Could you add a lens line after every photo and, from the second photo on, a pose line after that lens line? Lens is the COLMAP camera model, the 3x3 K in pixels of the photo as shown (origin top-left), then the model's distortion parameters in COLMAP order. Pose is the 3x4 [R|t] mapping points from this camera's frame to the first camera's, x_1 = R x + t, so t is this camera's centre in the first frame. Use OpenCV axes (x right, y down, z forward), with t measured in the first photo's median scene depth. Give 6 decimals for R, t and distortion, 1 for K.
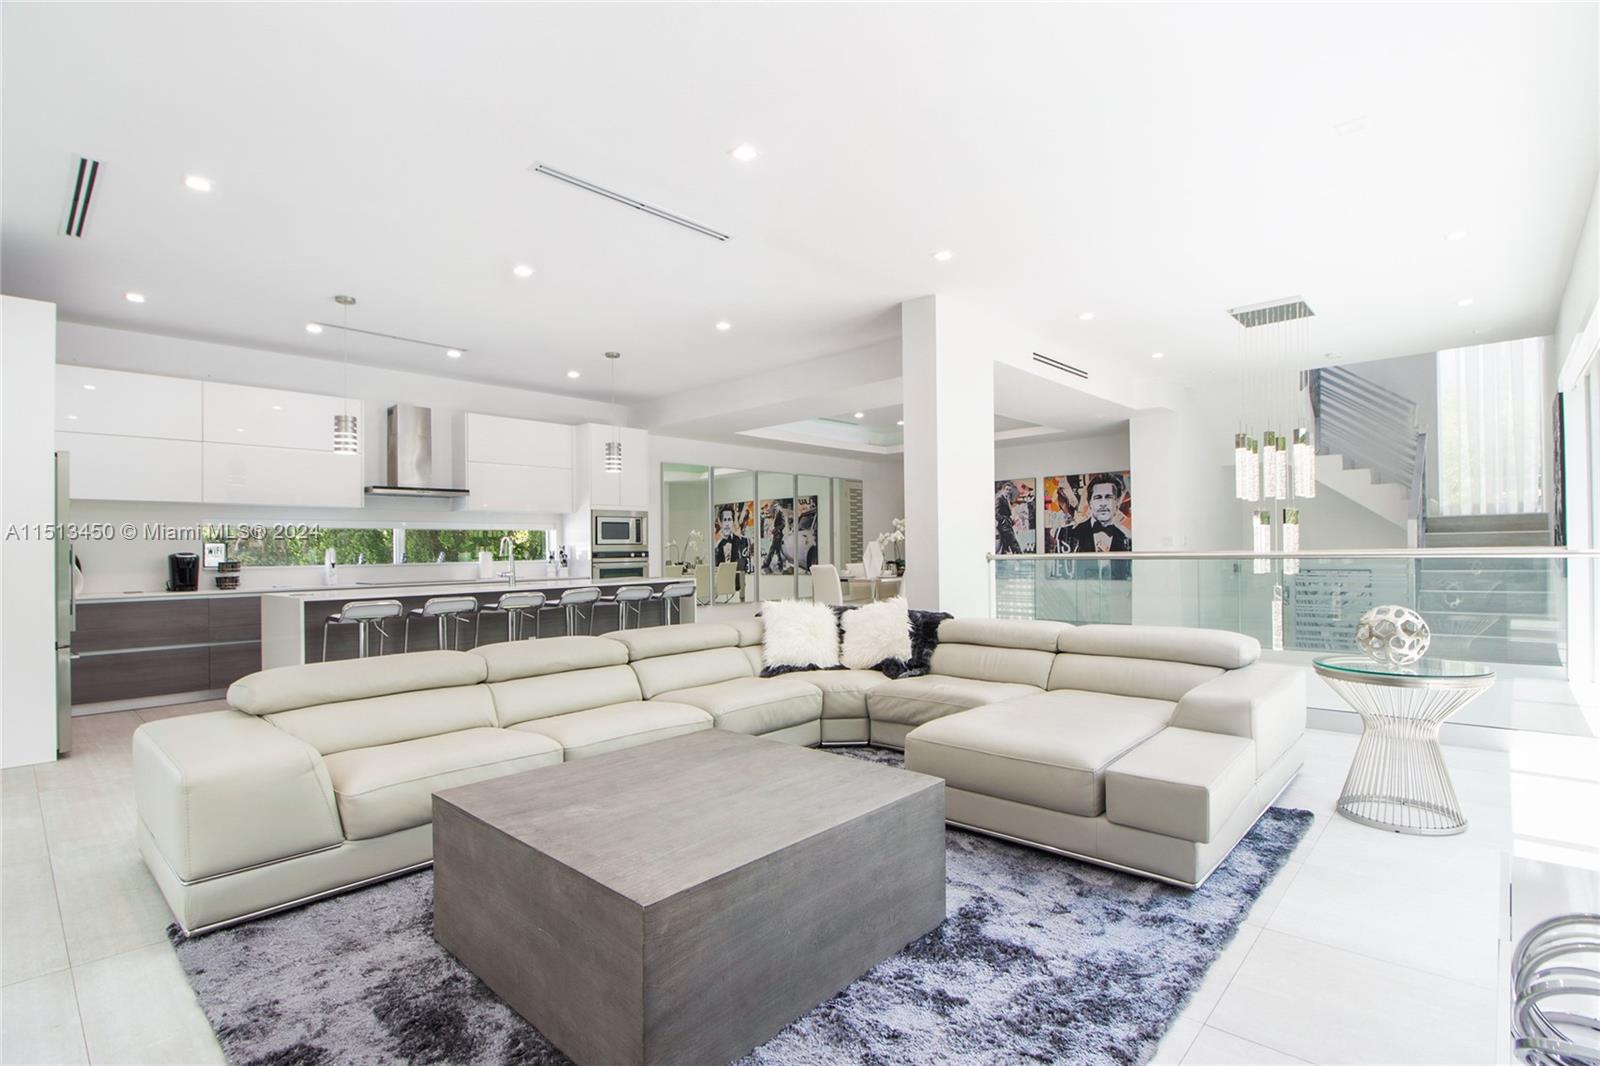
lens RADIAL K [[759.2, 0, 798.6], [0, 759.2, 545.1], [0, 0, 1]] dist [0.000489, -0.000359]
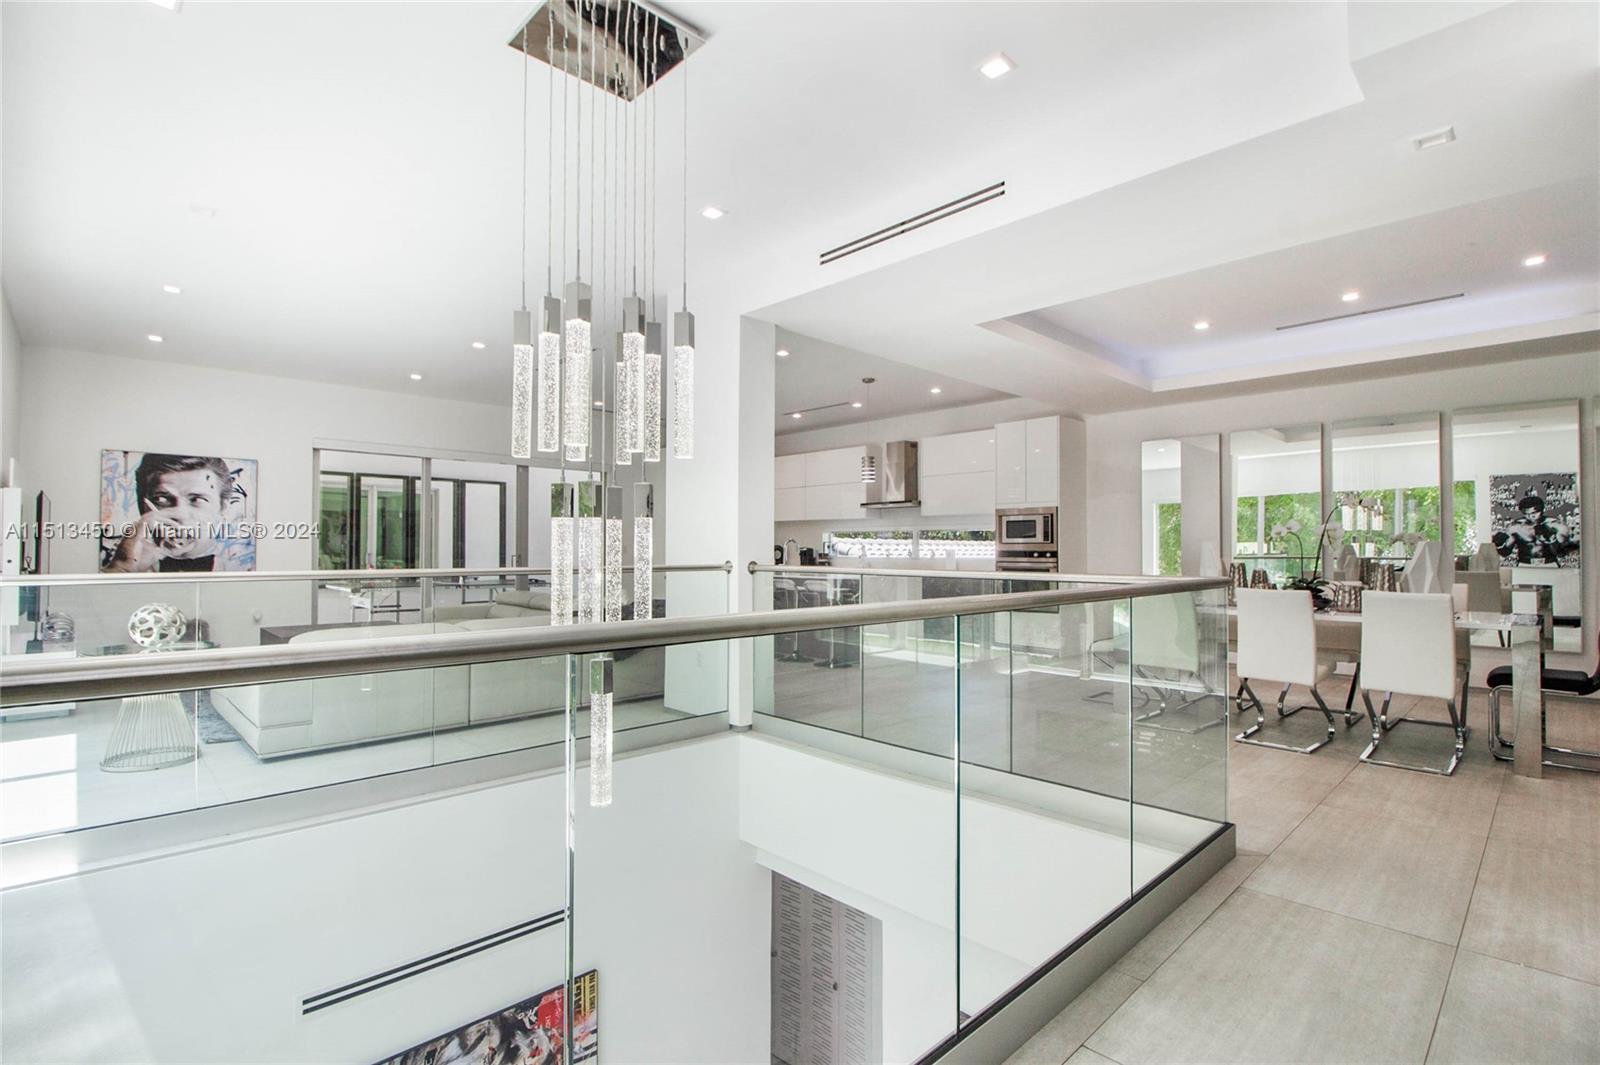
lens RADIAL K [[748.3, 0, 799.2], [0, 748.3, 543.9], [0, 0, 1]] dist [0.000280, -0.012478]
pose [[-0.043120, 0.003071, -0.999065, 1.285312], [0.004150, 0.999987, 0.002895, -0.007731], [0.999061, -0.004022, -0.043132, 1.355519]]
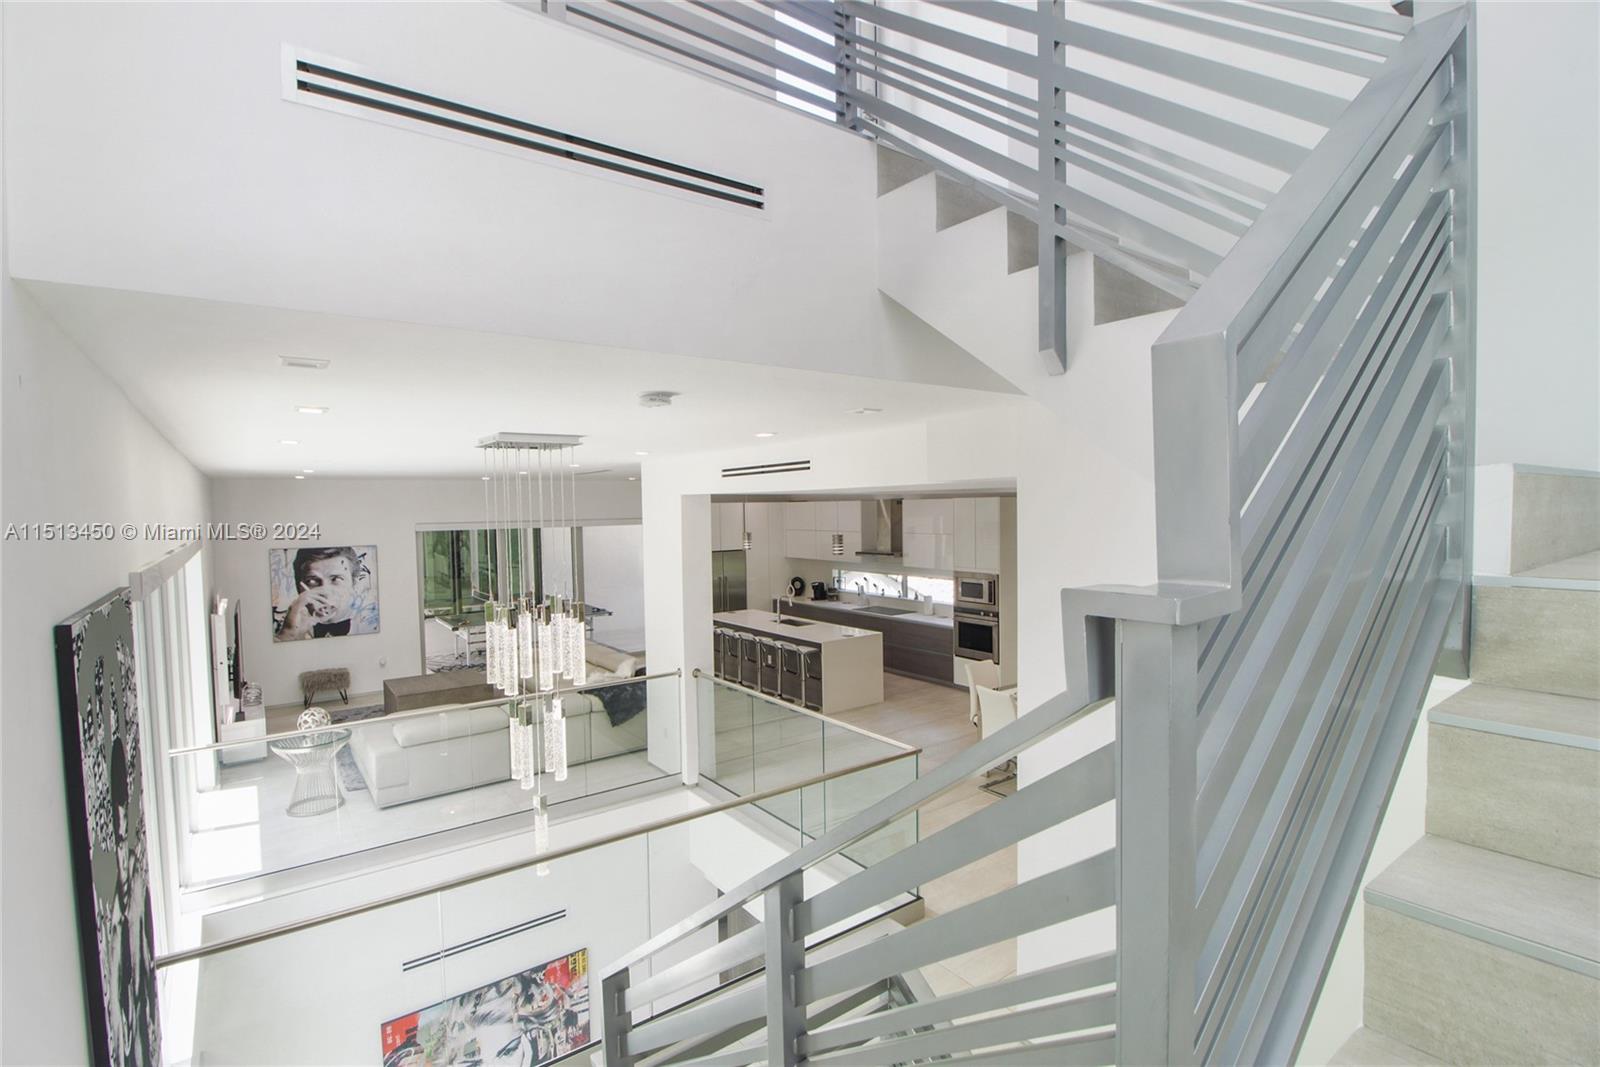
lens RADIAL K [[748.3, 0, 799.2], [0, 748.3, 544.9], [0, 0, 1]] dist [0.000280, -0.012478]
pose [[-0.175580, 0.065144, -0.982307, 1.613066], [0.024436, 0.997789, 0.061803, -0.289991], [0.984162, -0.013153, -0.176783, 1.684902]]
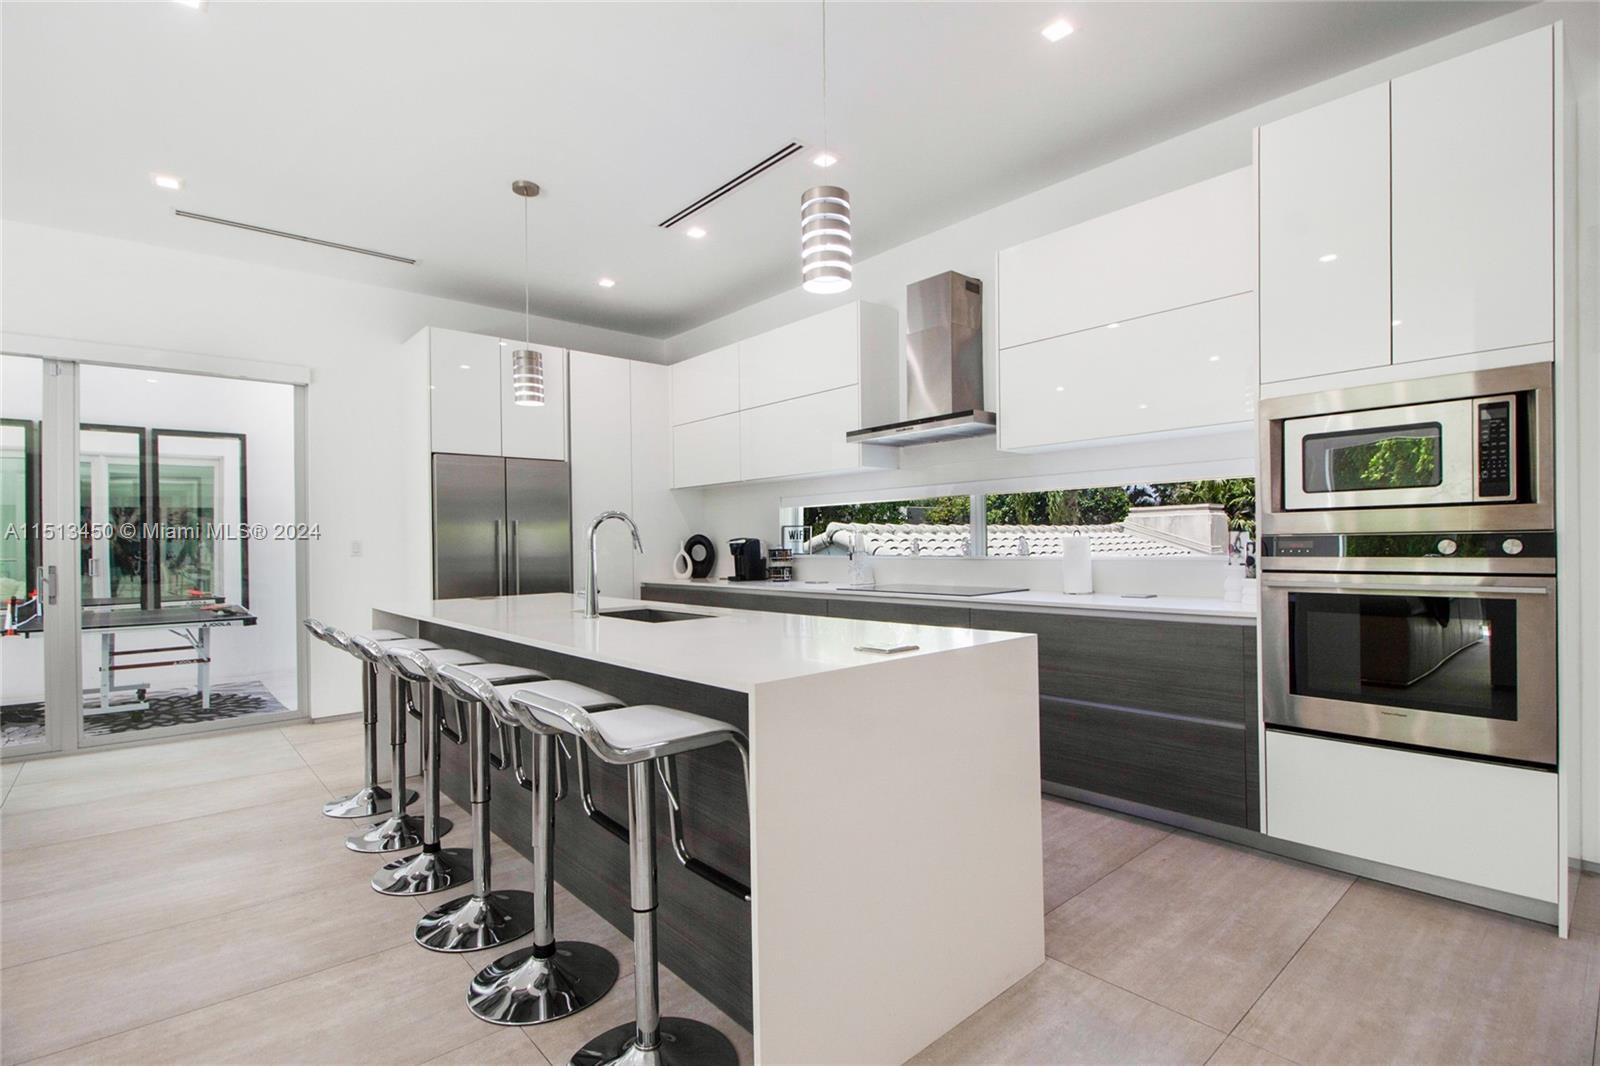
lens RADIAL K [[748.3, 0, 799.2], [0, 748.3, 544.4], [0, 0, 1]] dist [0.000280, -0.012478]
pose [[-0.088091, 0.014531, -0.996006, 0.089456], [0.022162, 0.999675, 0.012624, 0.007363], [0.995866, -0.020961, -0.088384, 1.455707]]
